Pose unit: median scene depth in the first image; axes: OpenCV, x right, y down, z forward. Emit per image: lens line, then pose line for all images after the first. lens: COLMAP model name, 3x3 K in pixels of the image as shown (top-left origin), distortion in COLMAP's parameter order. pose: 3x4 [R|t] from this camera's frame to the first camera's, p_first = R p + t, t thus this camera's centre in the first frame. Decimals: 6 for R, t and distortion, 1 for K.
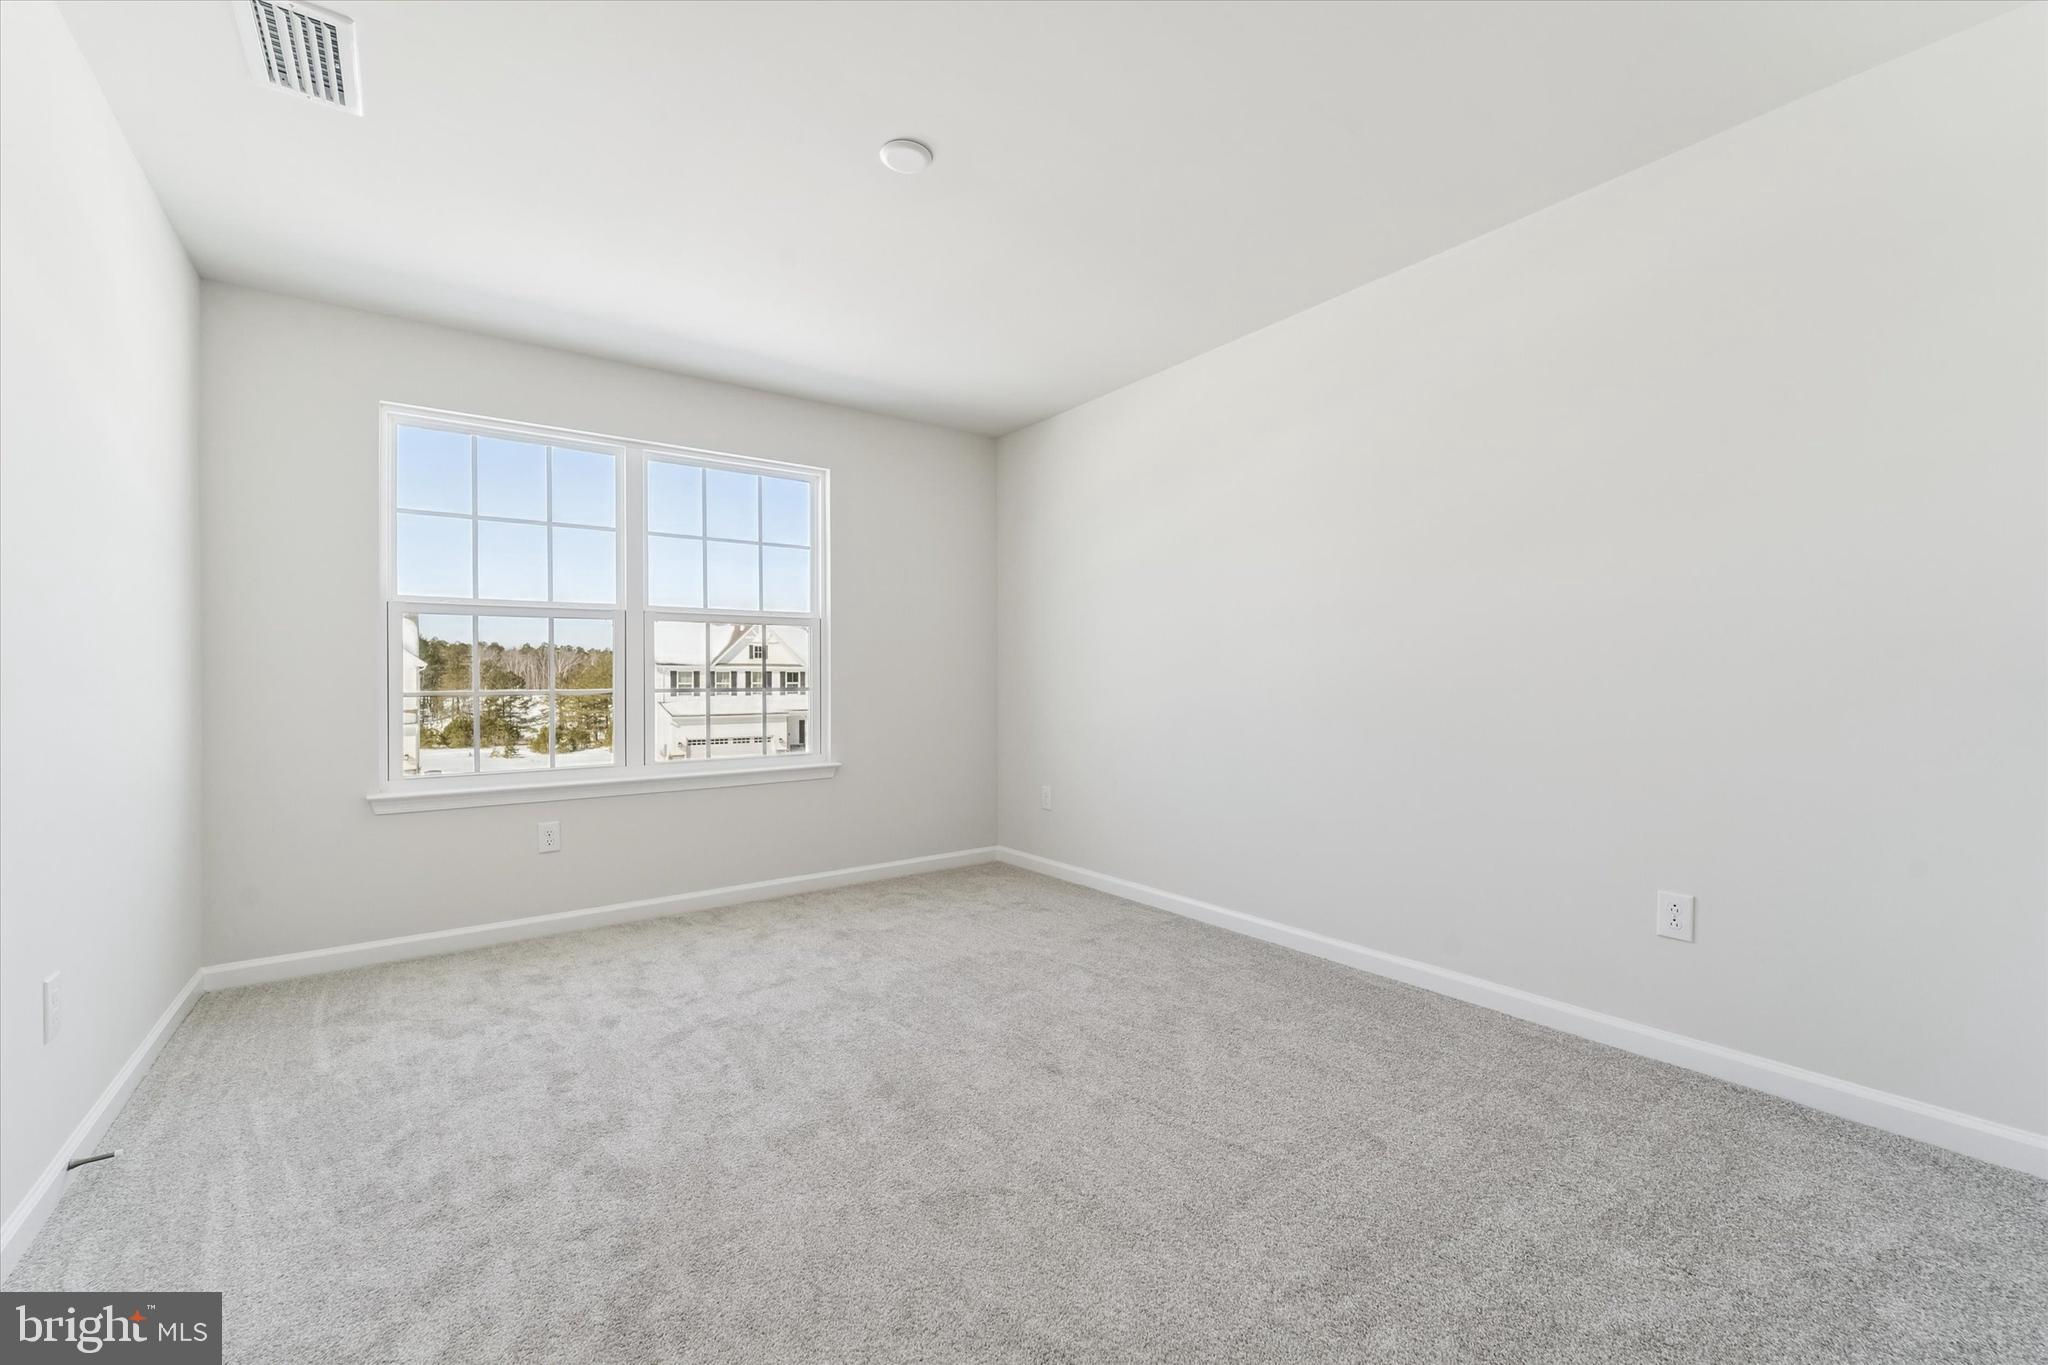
lens RADIAL K [[817.9, 0, 1022.7], [0, 817.9, 666.2], [0, 0, 1]] dist [0.001644, -0.000428]
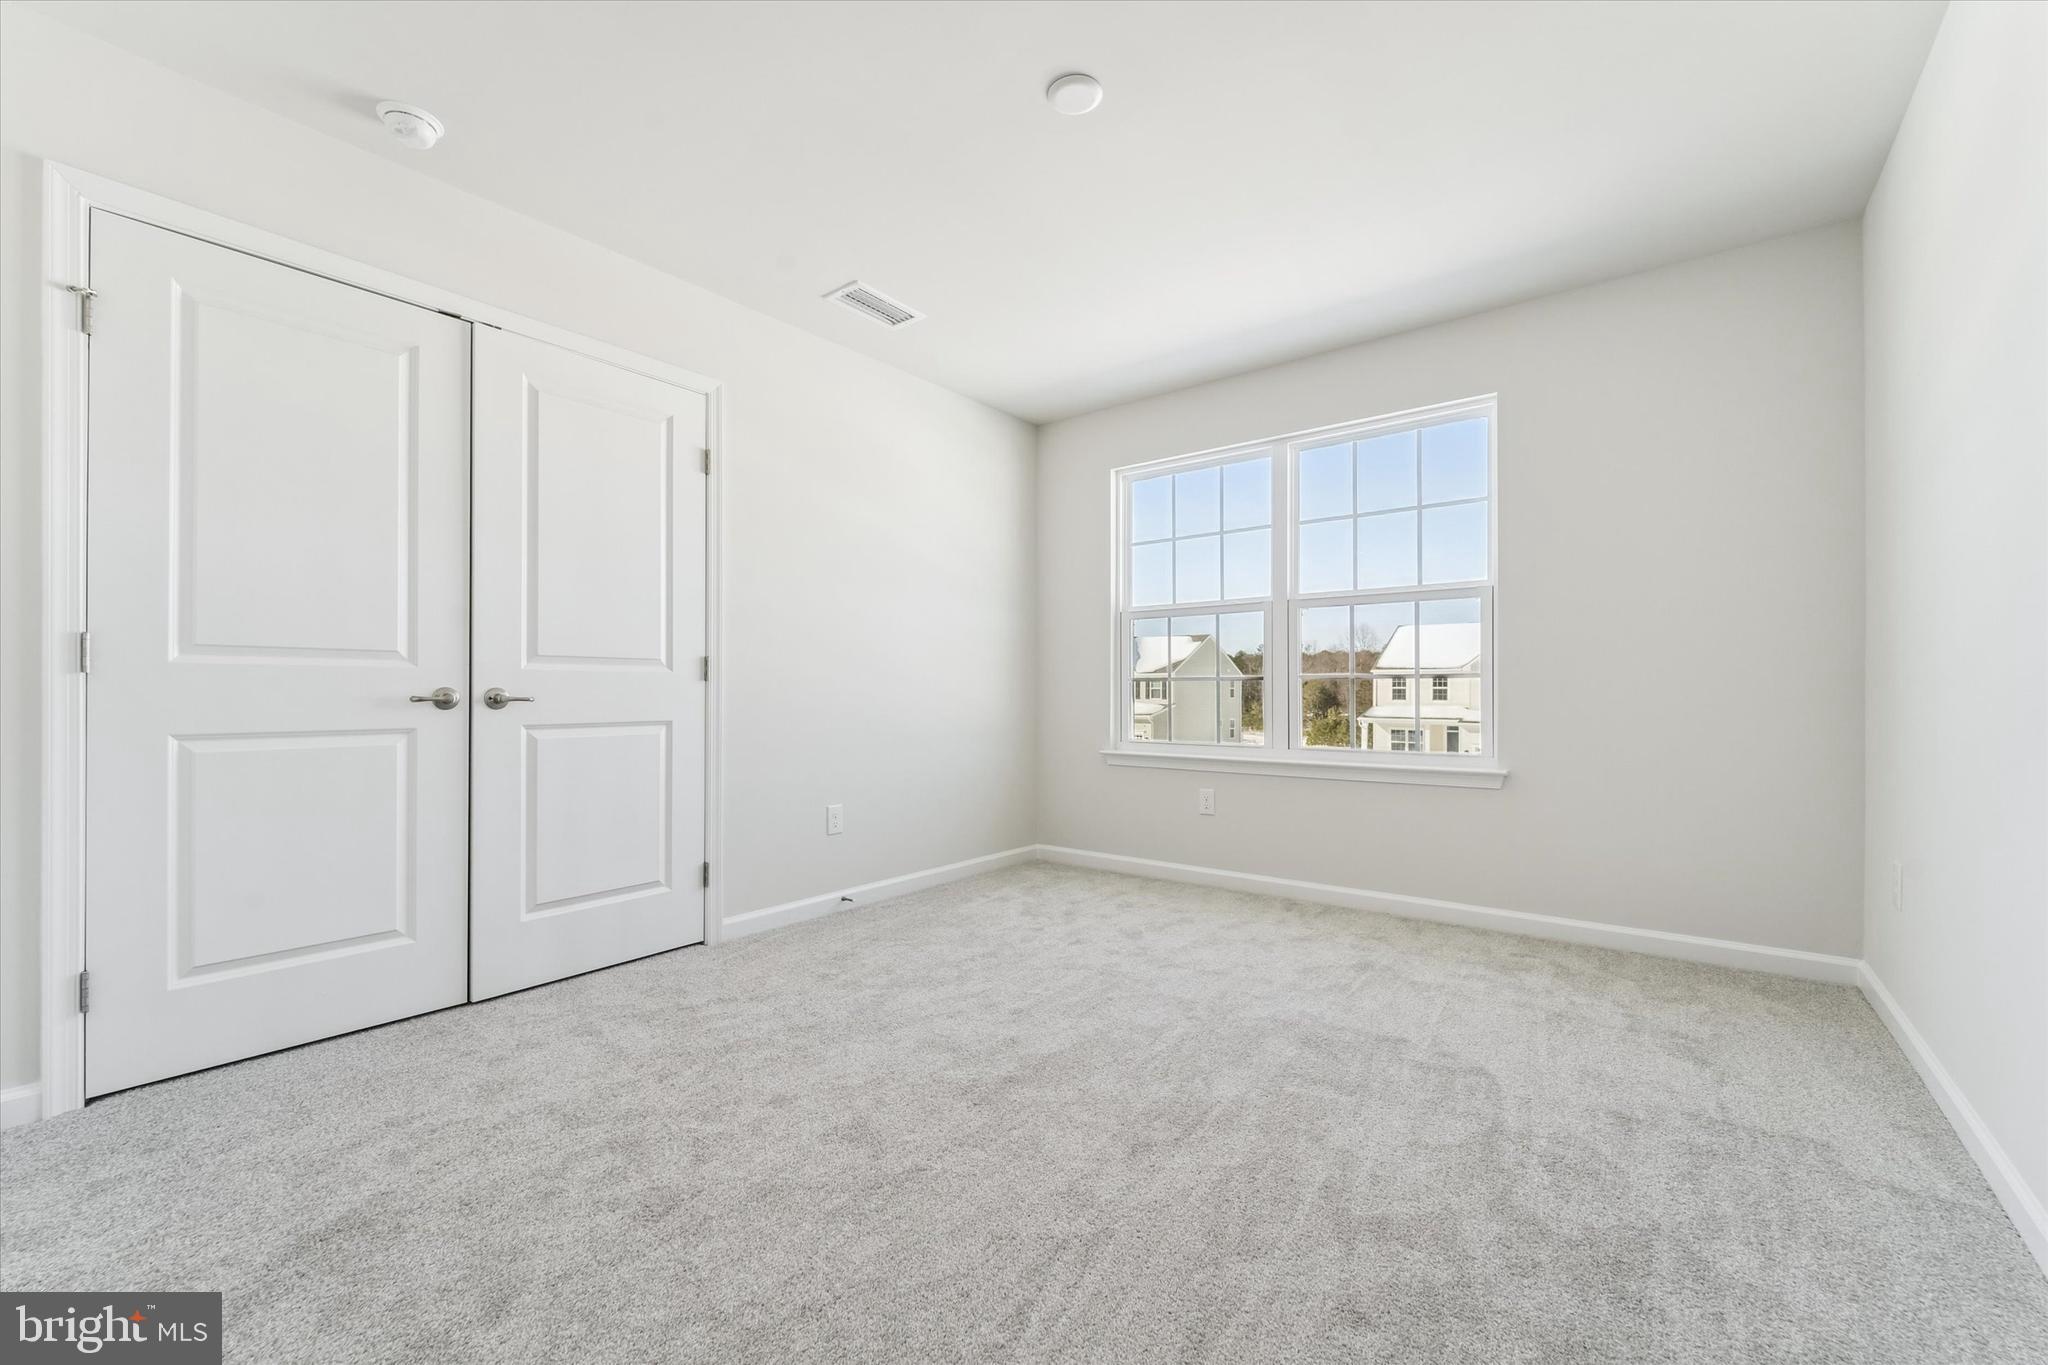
lens RADIAL K [[817.9, 0, 1040.2], [0, 817.9, 686.6], [0, 0, 1]] dist [0.001644, -0.000428]
pose [[0.278552, -0.000581, -0.960421, 0.506677], [0.013498, 0.999903, 0.003310, 0.039761], [0.960326, -0.013885, 0.278533, 0.479040]]
